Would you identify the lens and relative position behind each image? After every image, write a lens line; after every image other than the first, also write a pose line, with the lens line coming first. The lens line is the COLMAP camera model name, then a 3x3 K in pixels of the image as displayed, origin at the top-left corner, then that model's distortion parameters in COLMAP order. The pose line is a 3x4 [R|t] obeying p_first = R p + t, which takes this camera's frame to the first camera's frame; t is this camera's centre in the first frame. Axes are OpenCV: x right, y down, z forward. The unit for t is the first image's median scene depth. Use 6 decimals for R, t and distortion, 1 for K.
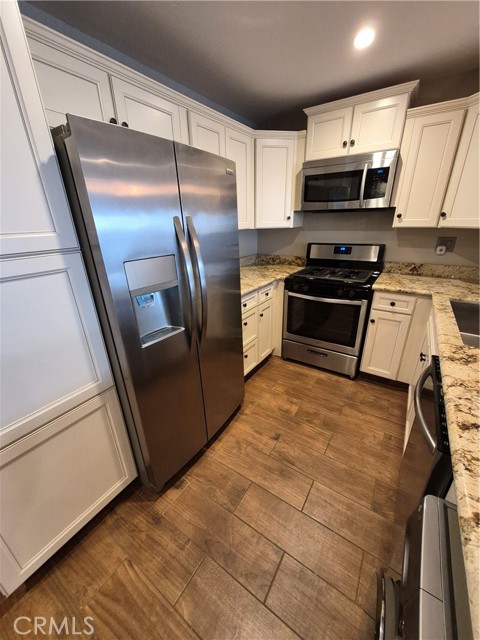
lens RADIAL K [[249.2, 0, 241.9], [0, 249.2, 323.0], [0, 0, 1]] dist [-0.001212, 0.000215]
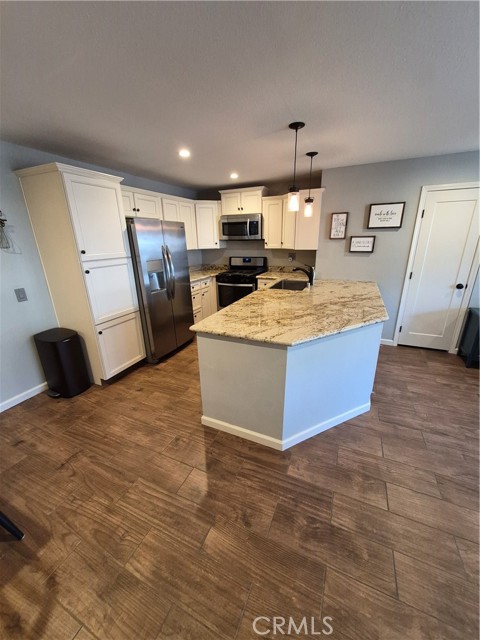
lens RADIAL K [[249.2, 0, 241.9], [0, 249.2, 320.0], [0, 0, 1]] dist [-0.001212, 0.000215]
pose [[0.985377, -0.049033, 0.163183, 0.056179], [0.061320, 0.995581, -0.071125, 0.338091], [-0.158974, 0.080091, 0.984029, -0.944986]]
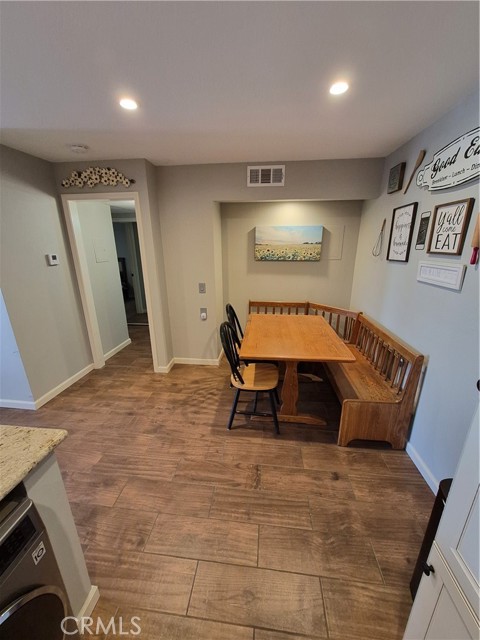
lens RADIAL K [[249.2, 0, 242.6], [0, 249.2, 320.6], [0, 0, 1]] dist [-0.001212, 0.000215]
pose [[-0.885701, 0.165176, -0.433878, -0.105872], [-0.152739, 0.778867, 0.608306, -0.183996], [0.438411, 0.605048, -0.664615, 0.287583]]
